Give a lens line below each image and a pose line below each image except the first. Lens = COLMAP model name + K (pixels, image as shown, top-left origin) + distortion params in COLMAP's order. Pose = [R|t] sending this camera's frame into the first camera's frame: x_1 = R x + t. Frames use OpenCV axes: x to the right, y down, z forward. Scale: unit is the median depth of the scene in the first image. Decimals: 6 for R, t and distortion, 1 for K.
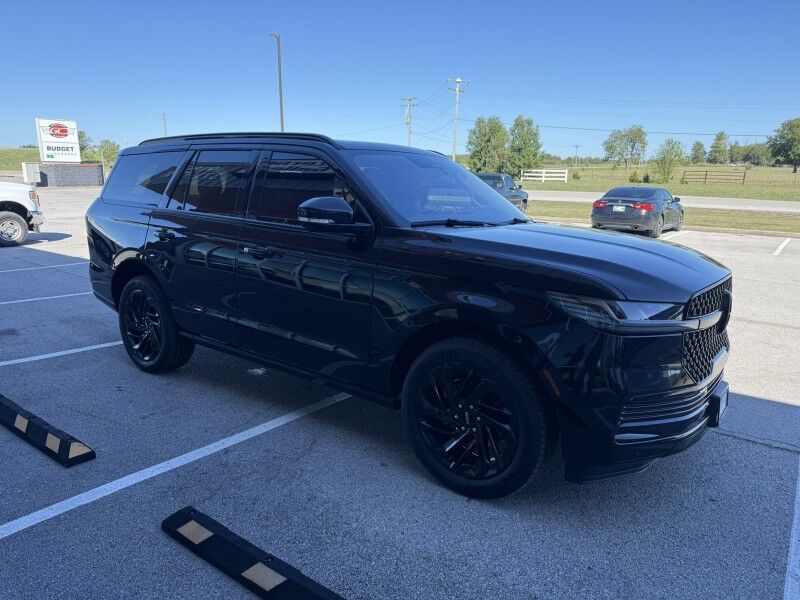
lens RADIAL K [[566.8, 0, 398.7], [0, 566.8, 302.4], [0, 0, 1]] dist [0.009262, -0.019906]
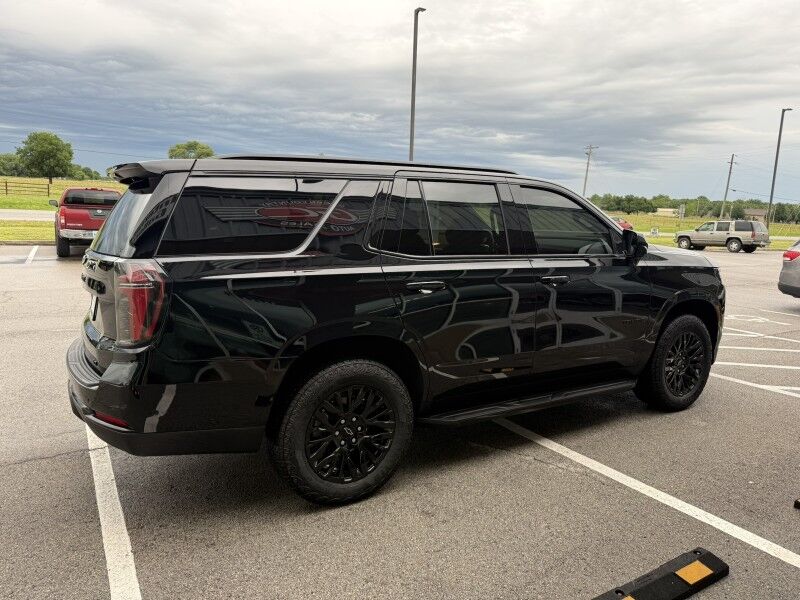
lens RADIAL K [[566.8, 0, 406.9], [0, 566.8, 294.9], [0, 0, 1]] dist [0.009262, -0.019906]
pose [[0.378008, -0.141489, 0.914927, -1.314783], [0.170369, 0.982006, 0.081473, -0.228384], [-0.909992, 0.125077, 0.395311, 0.946430]]
